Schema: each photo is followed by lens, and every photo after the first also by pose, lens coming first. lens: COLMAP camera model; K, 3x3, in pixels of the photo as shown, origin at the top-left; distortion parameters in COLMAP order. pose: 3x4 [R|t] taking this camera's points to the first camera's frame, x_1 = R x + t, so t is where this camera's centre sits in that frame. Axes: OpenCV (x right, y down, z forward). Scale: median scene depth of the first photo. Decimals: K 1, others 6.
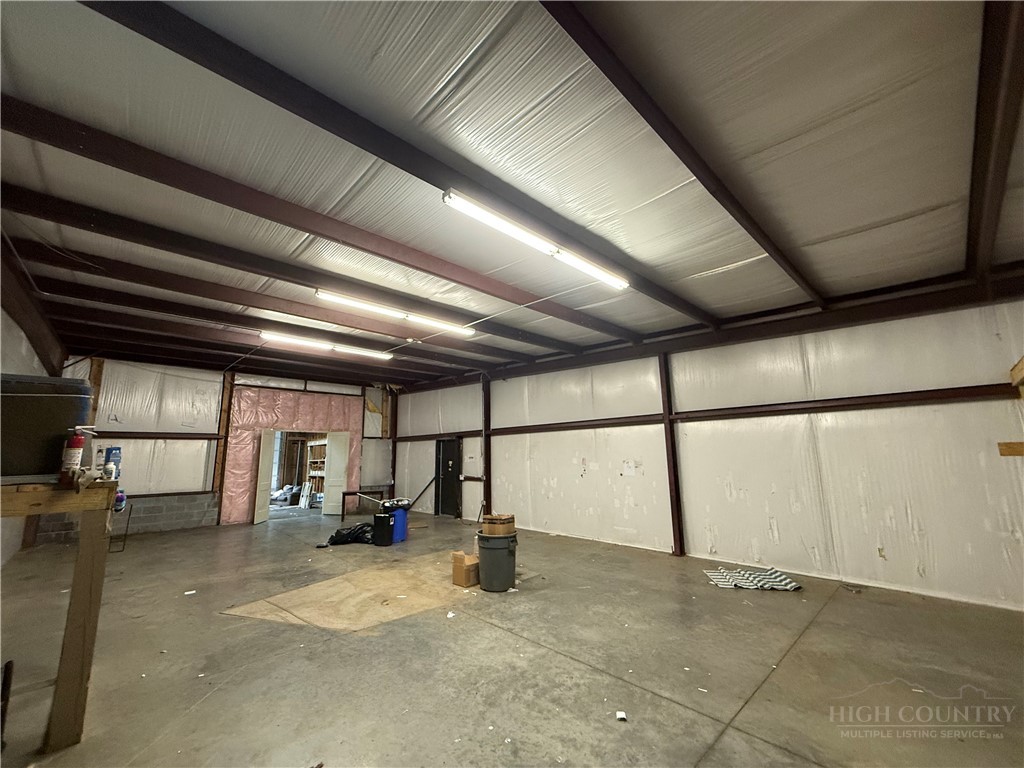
lens RADIAL K [[412.2, 0, 508.3], [0, 412.2, 384.1], [0, 0, 1]] dist [0.000298, 0.000348]
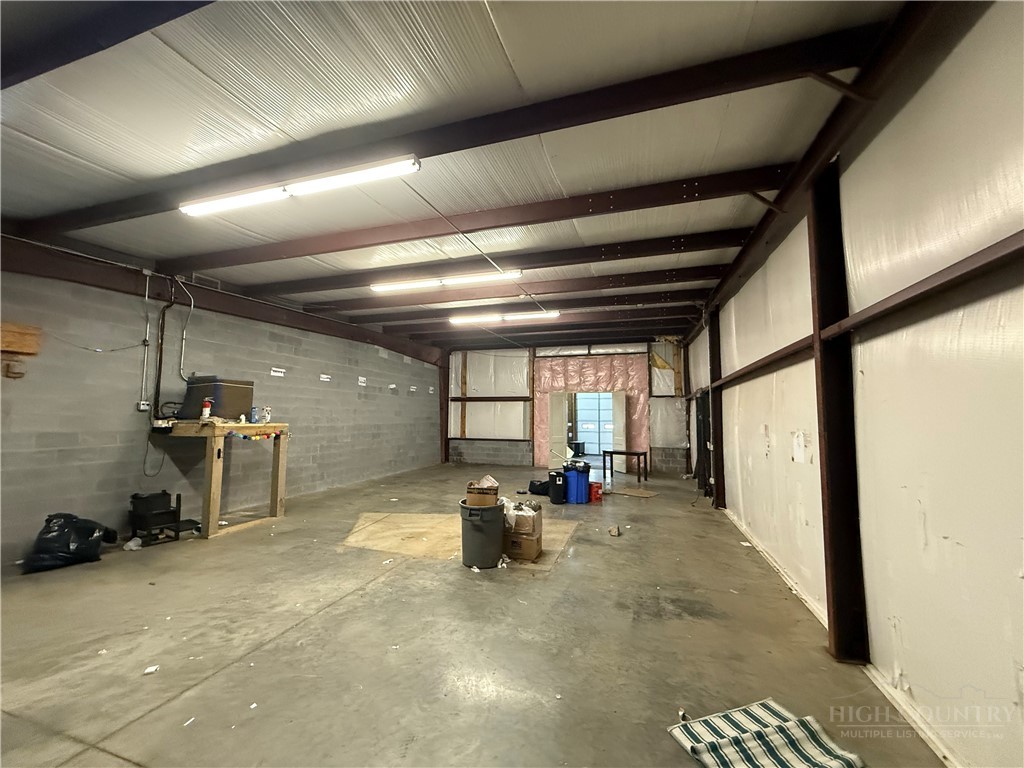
lens RADIAL K [[412.2, 0, 514.1], [0, 412.2, 383.3], [0, 0, 1]] dist [0.000298, 0.000348]
pose [[0.478841, -0.052343, -0.876340, 0.973415], [0.135151, 0.990716, 0.014673, 0.129240], [0.867436, -0.125464, 0.481469, 0.823335]]
